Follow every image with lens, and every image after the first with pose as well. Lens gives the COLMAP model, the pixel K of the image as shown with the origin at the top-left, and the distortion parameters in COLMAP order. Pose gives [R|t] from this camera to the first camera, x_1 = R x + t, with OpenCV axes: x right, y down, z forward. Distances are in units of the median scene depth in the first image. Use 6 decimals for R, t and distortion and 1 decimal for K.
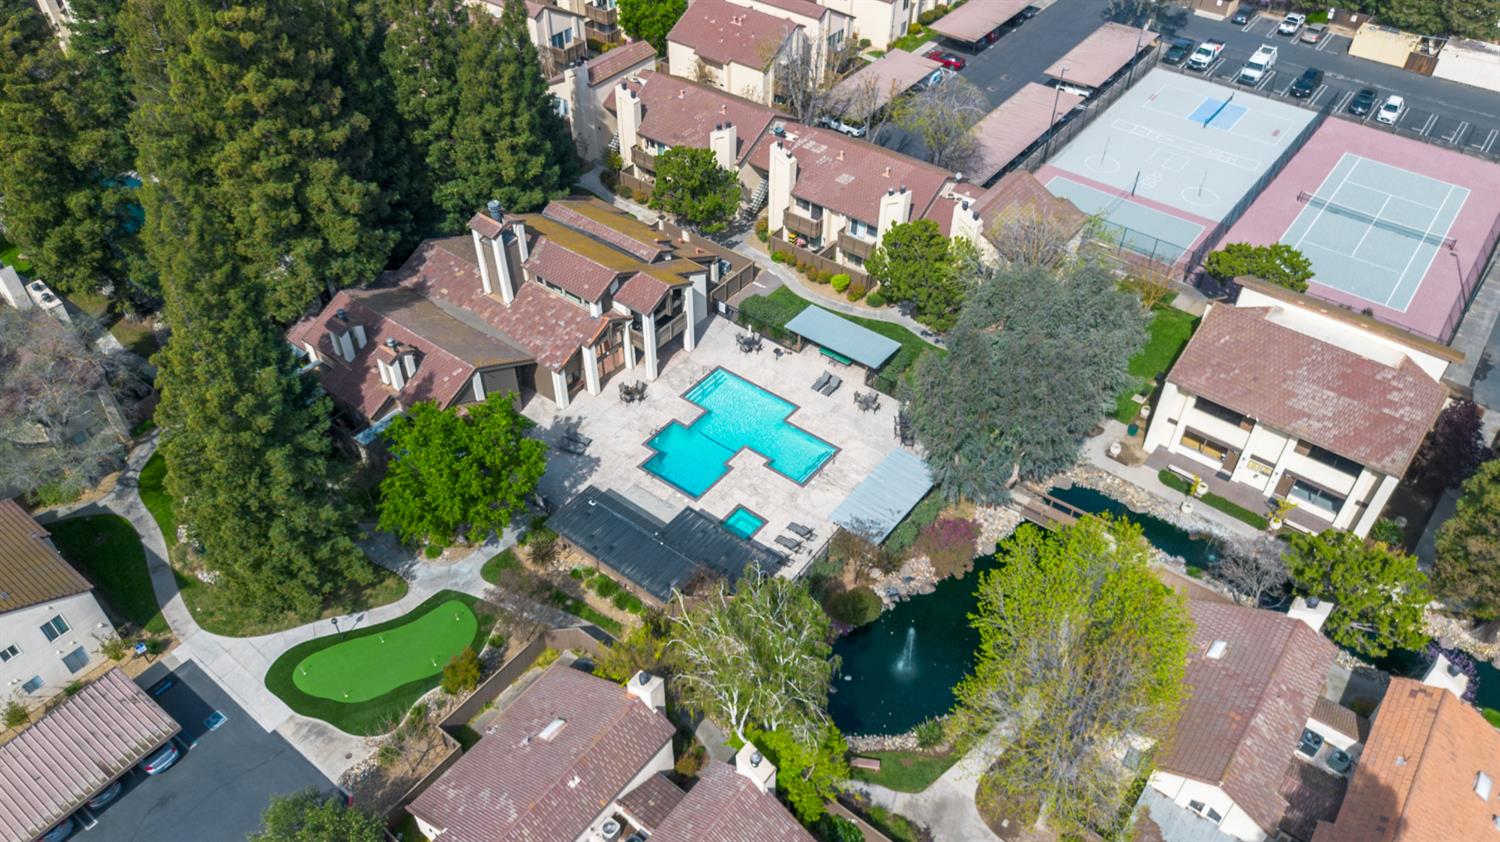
lens RADIAL K [[1073.8, 0, 751.7], [0, 1073.8, 418.1], [0, 0, 1]] dist [0.069701, -0.065688]
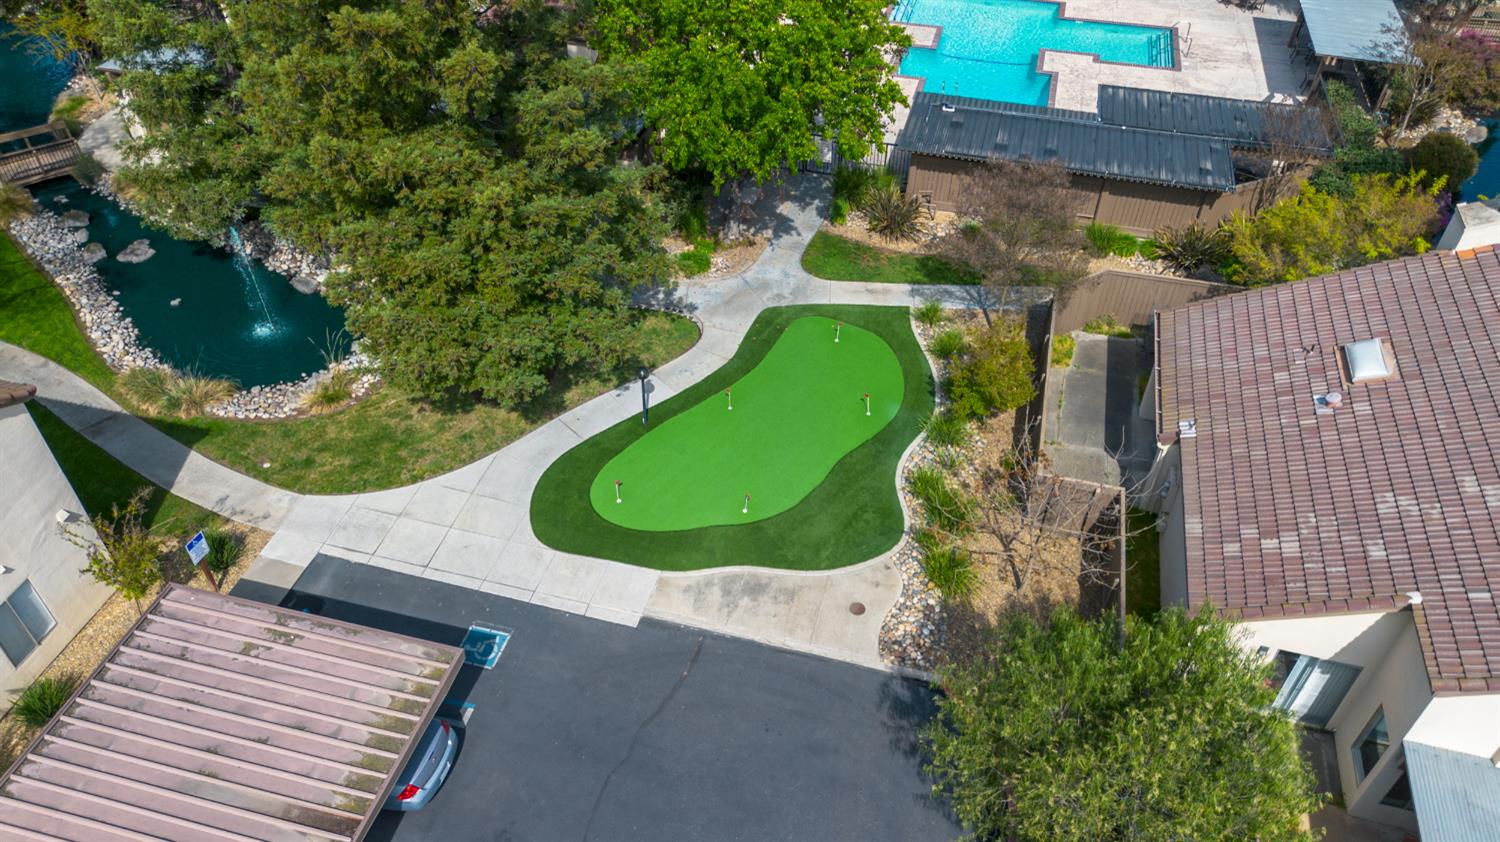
lens RADIAL K [[1082.1, 0, 753.7], [0, 1082.1, 377.9], [0, 0, 1]] dist [0.218050, -0.340246]
pose [[0.921849, -0.246826, 0.298782, -0.485824], [0.259935, 0.965616, -0.004290, 0.206697], [-0.287450, 0.081619, 0.954312, 0.574487]]
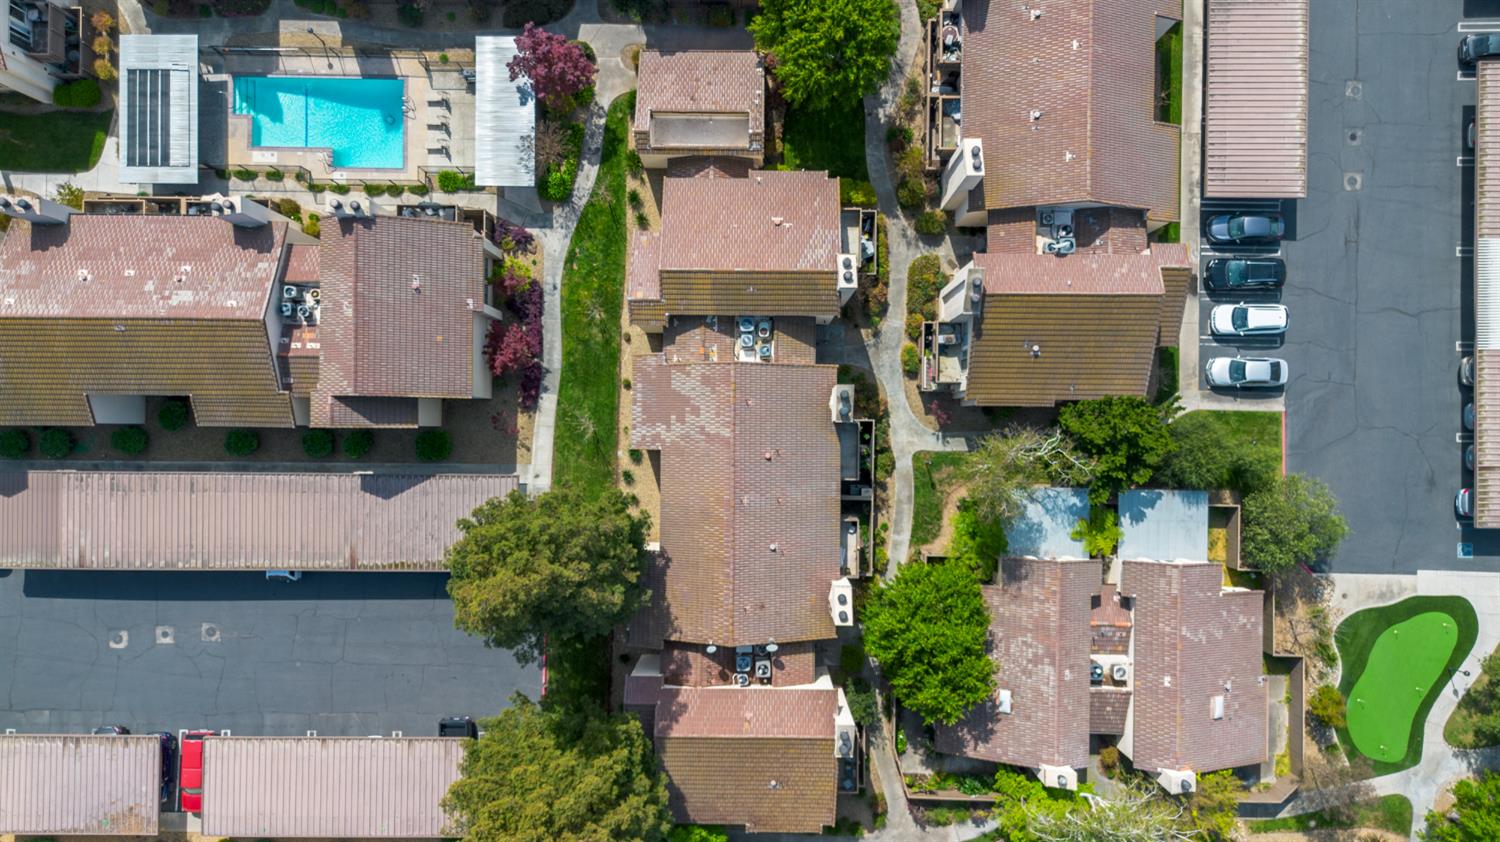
lens RADIAL K [[1073.8, 0, 751.7], [0, 1073.8, 418.1], [0, 0, 1]] dist [0.069701, -0.065688]
pose [[-0.798070, 0.602544, -0.004978, 0.035829], [-0.403805, -0.528671, 0.746625, -0.206985], [0.447243, 0.597869, 0.665227, -0.196636]]
